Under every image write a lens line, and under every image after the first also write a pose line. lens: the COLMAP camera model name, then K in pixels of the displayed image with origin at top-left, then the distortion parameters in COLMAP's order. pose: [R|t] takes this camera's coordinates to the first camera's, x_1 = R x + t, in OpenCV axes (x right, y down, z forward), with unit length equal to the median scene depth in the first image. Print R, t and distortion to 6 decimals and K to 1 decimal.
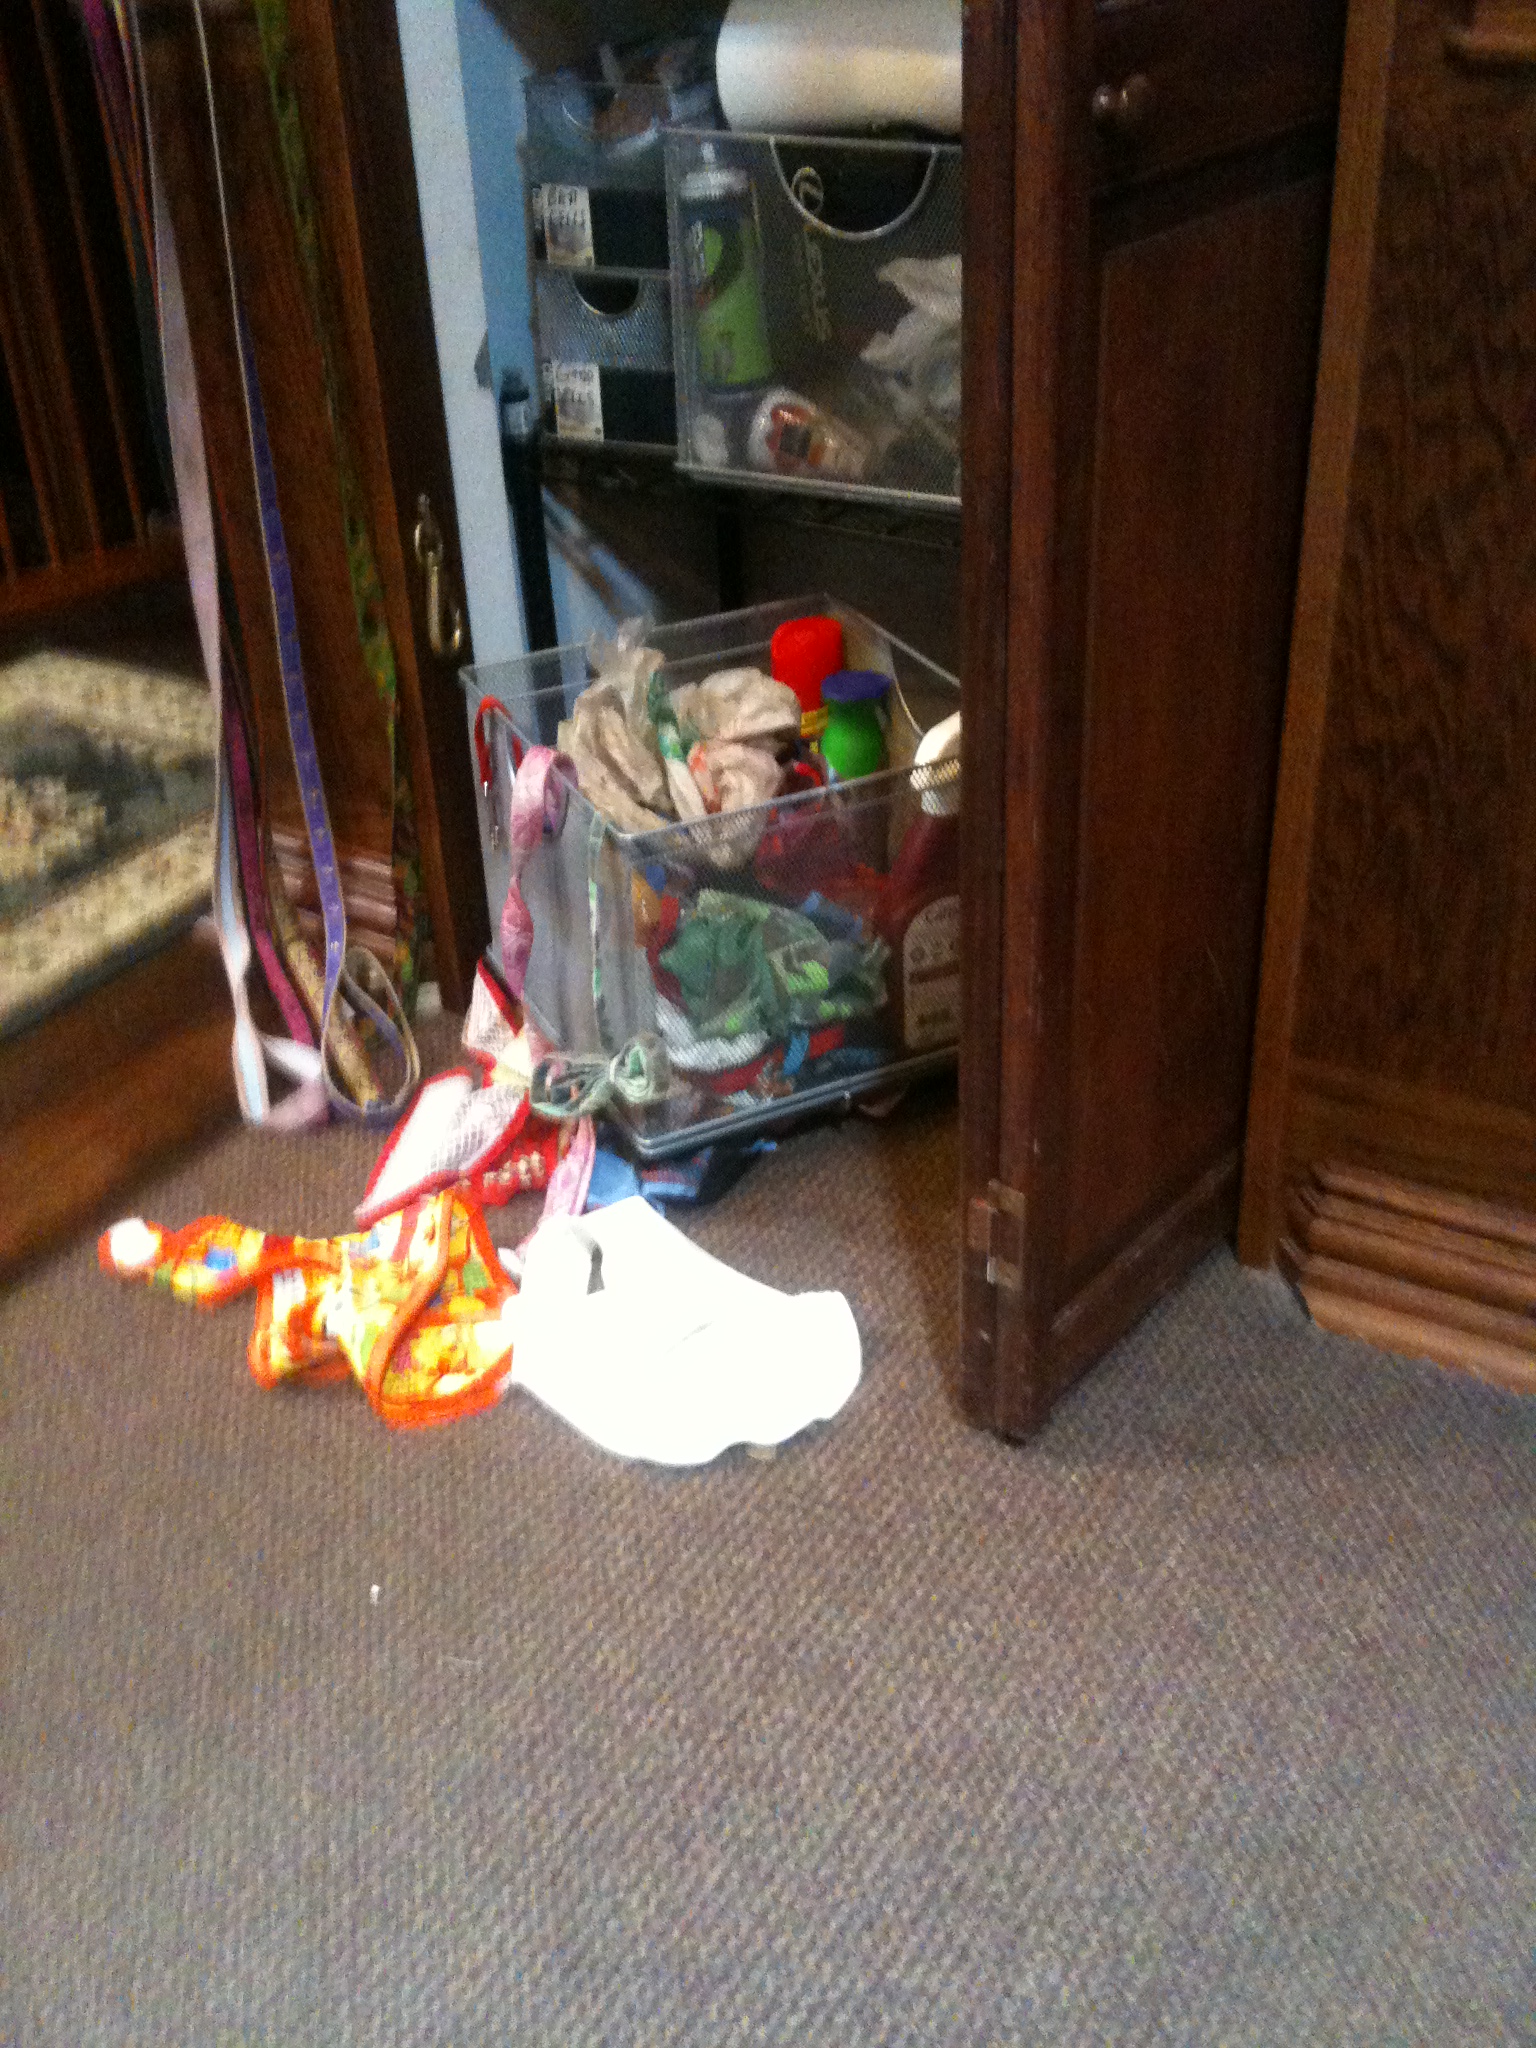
lens RADIAL K [[2241.5, 0, 768.1], [0, 2241.5, 1084.0], [0, 0, 1]] dist [0.104942, -0.379609]
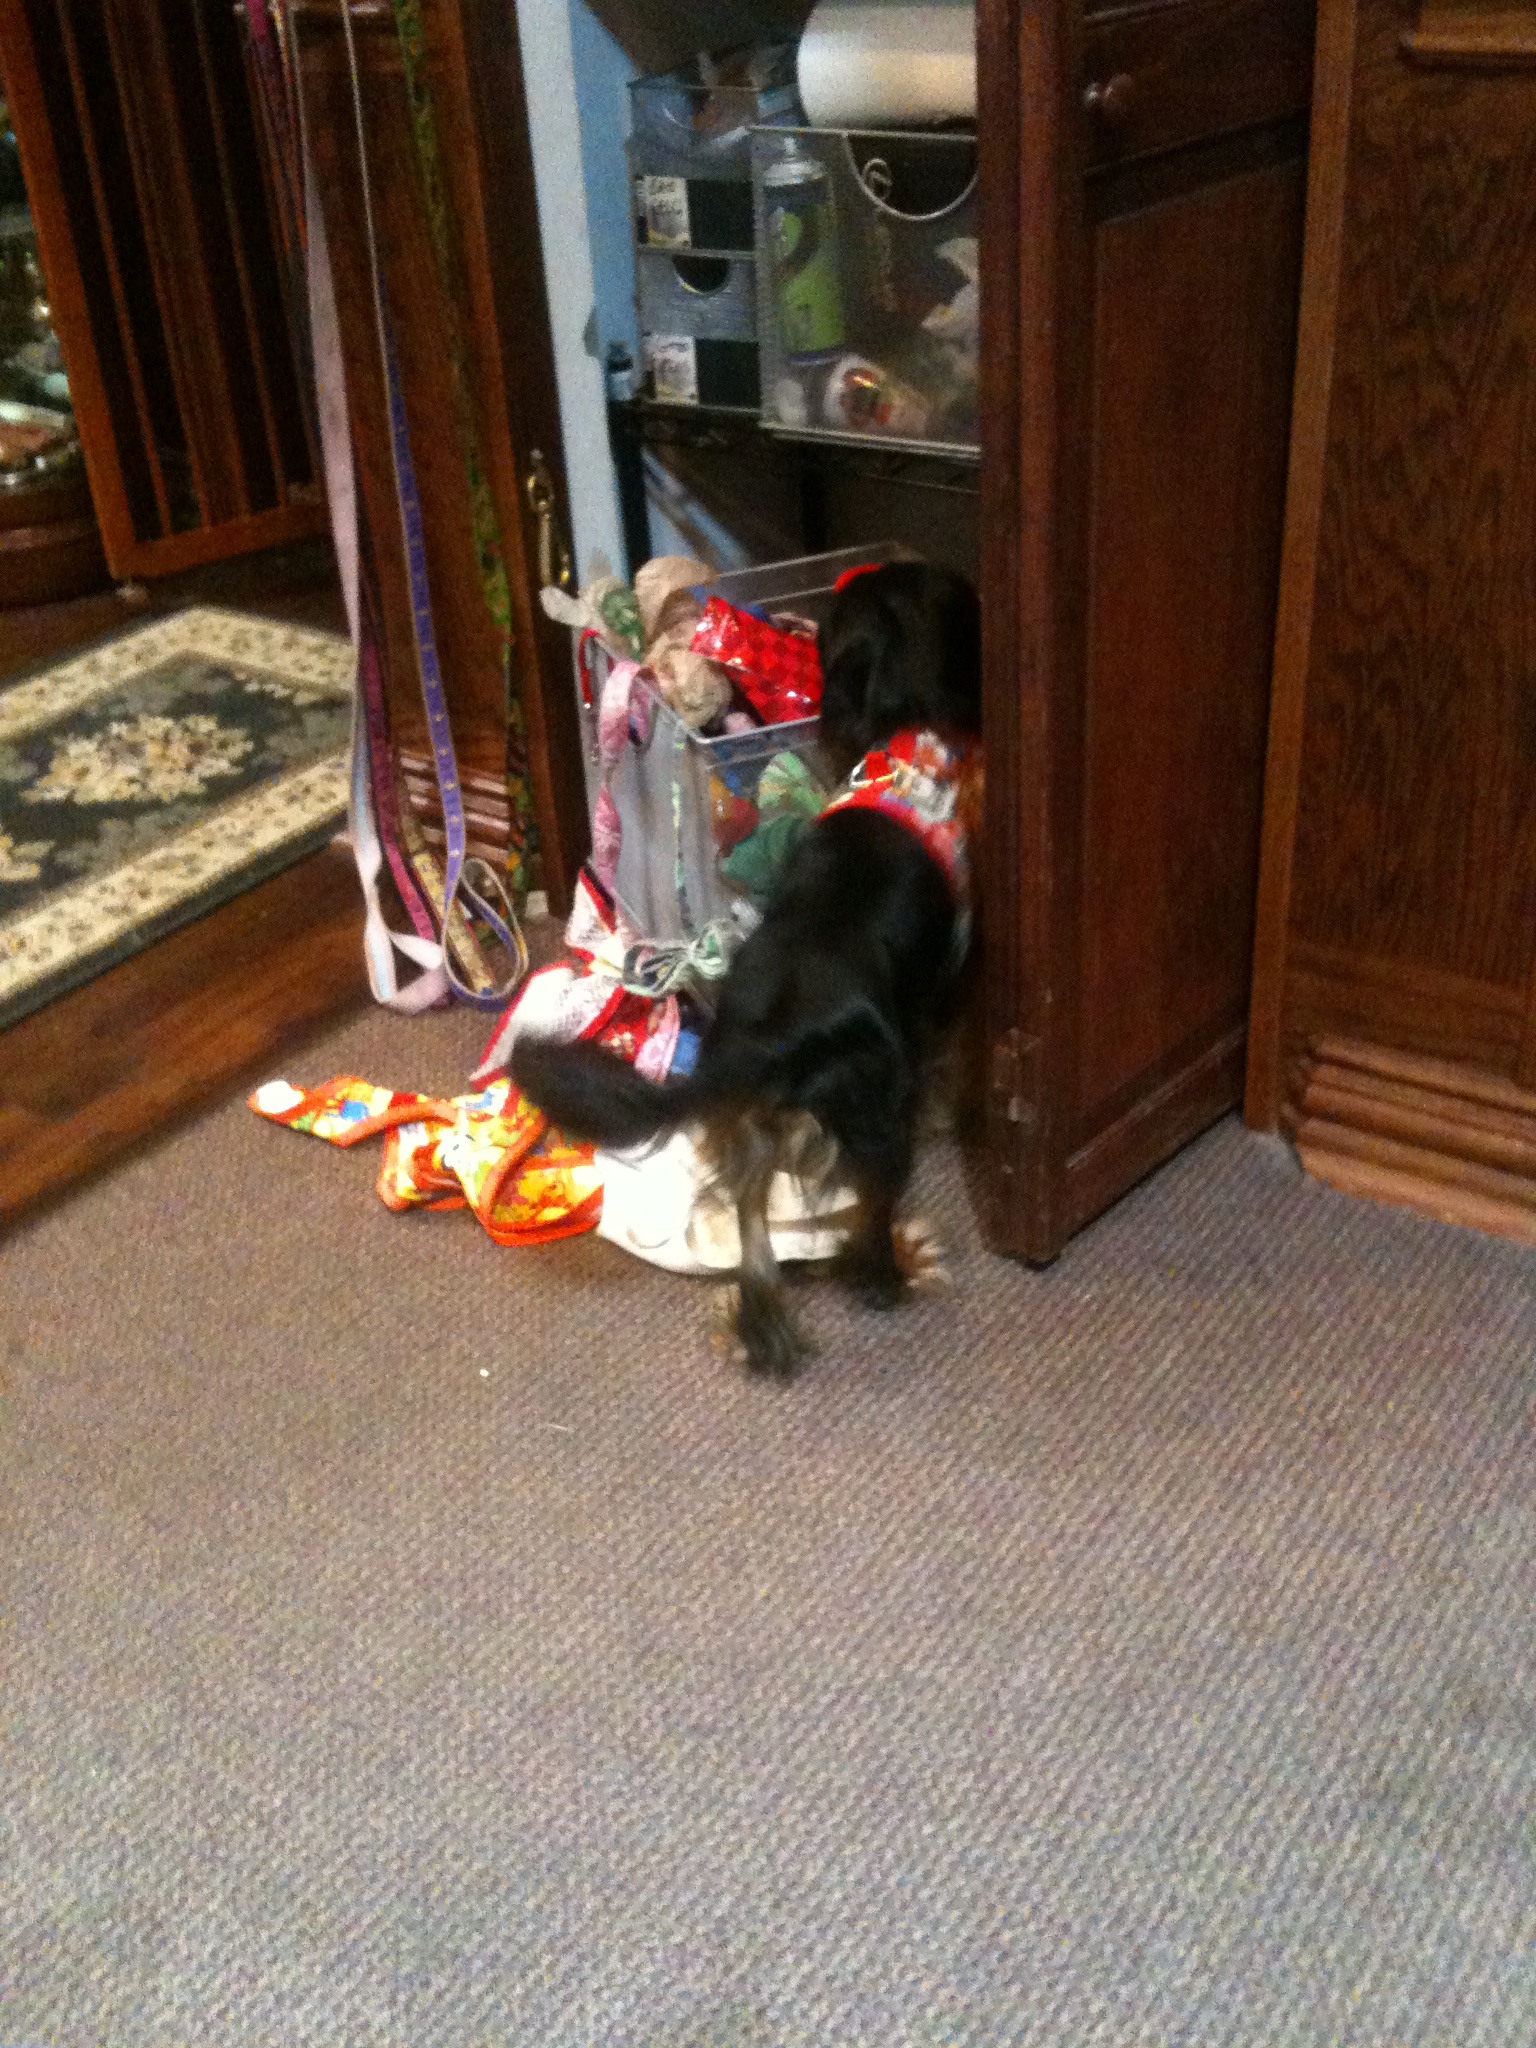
lens RADIAL K [[2220.7, 0, 767.0], [0, 2220.7, 1095.4], [0, 0, 1]] dist [0.115432, -0.389365]
pose [[0.998731, 0.013792, -0.048448, 0.024283], [-0.013491, 0.999888, 0.006531, 0.061192], [0.048532, -0.005869, 0.998804, -0.135341]]
